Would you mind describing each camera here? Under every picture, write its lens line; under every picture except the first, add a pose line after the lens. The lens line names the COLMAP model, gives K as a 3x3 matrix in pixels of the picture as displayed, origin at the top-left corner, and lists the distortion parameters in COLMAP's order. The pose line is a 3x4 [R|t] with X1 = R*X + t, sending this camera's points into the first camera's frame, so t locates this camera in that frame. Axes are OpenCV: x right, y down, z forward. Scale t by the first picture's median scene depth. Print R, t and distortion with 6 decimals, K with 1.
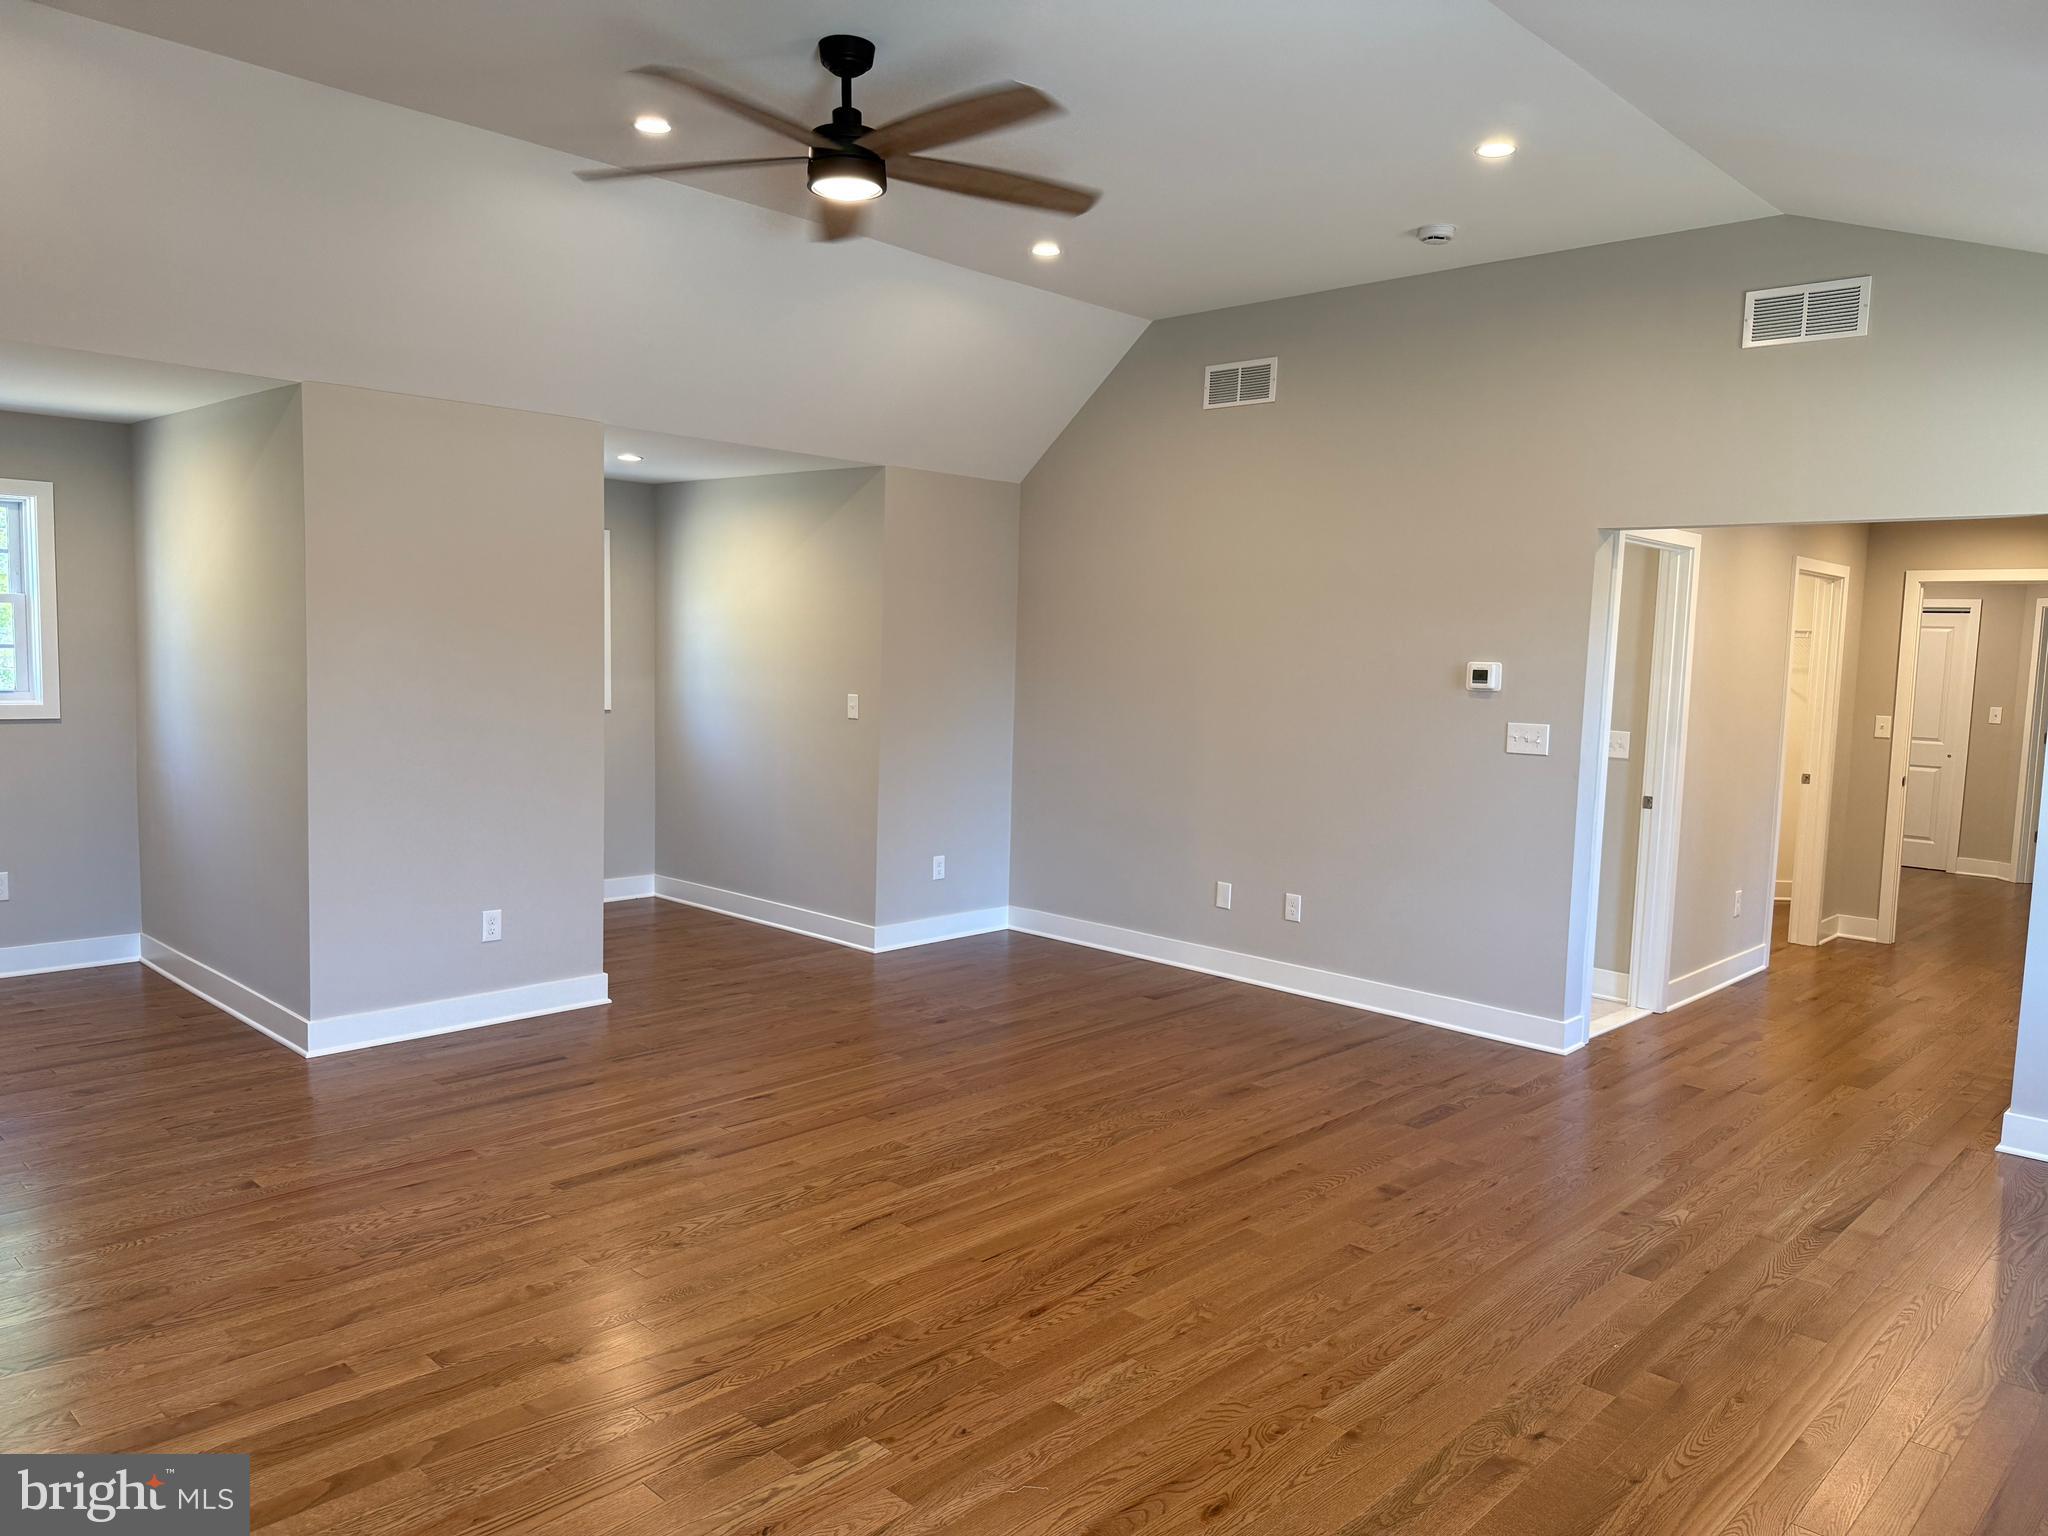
lens RADIAL K [[1439.4, 0, 988.0], [0, 1439.4, 769.5], [0, 0, 1]] dist [0.001822, -0.006793]
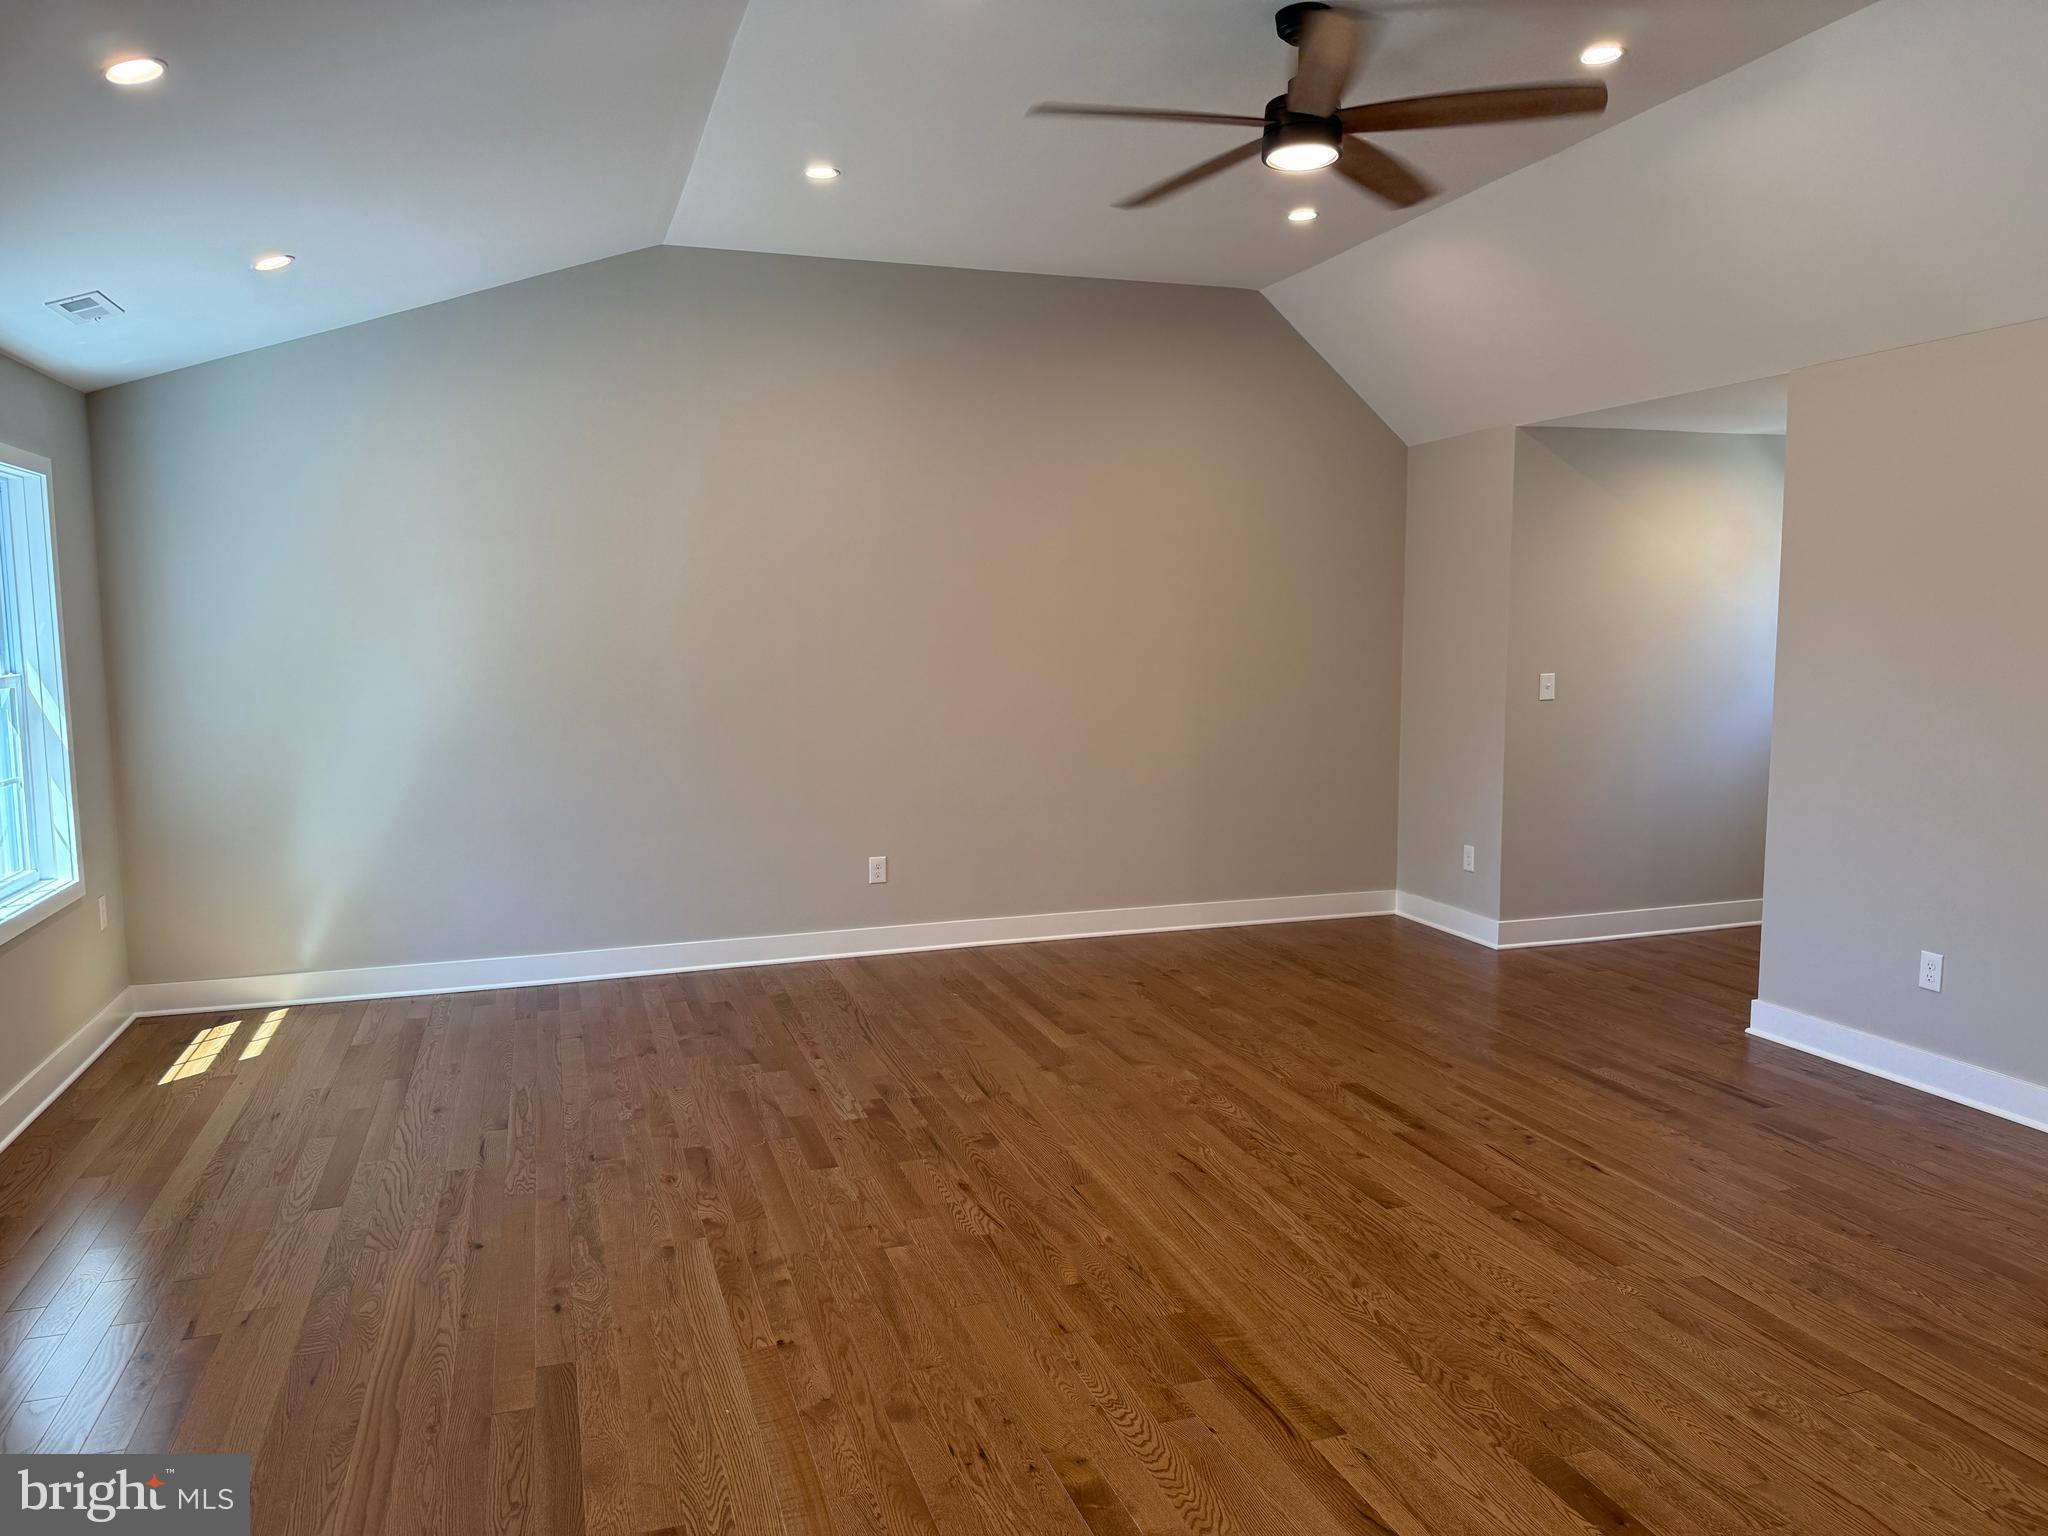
lens RADIAL K [[1439.4, 0, 988.0], [0, 1439.4, 769.5], [0, 0, 1]] dist [0.001822, -0.006793]
pose [[-0.460958, 0.071580, -0.884530, 0.892964], [-0.090451, 0.987761, 0.127071, -0.084847], [0.882800, 0.138581, -0.448842, 1.312518]]
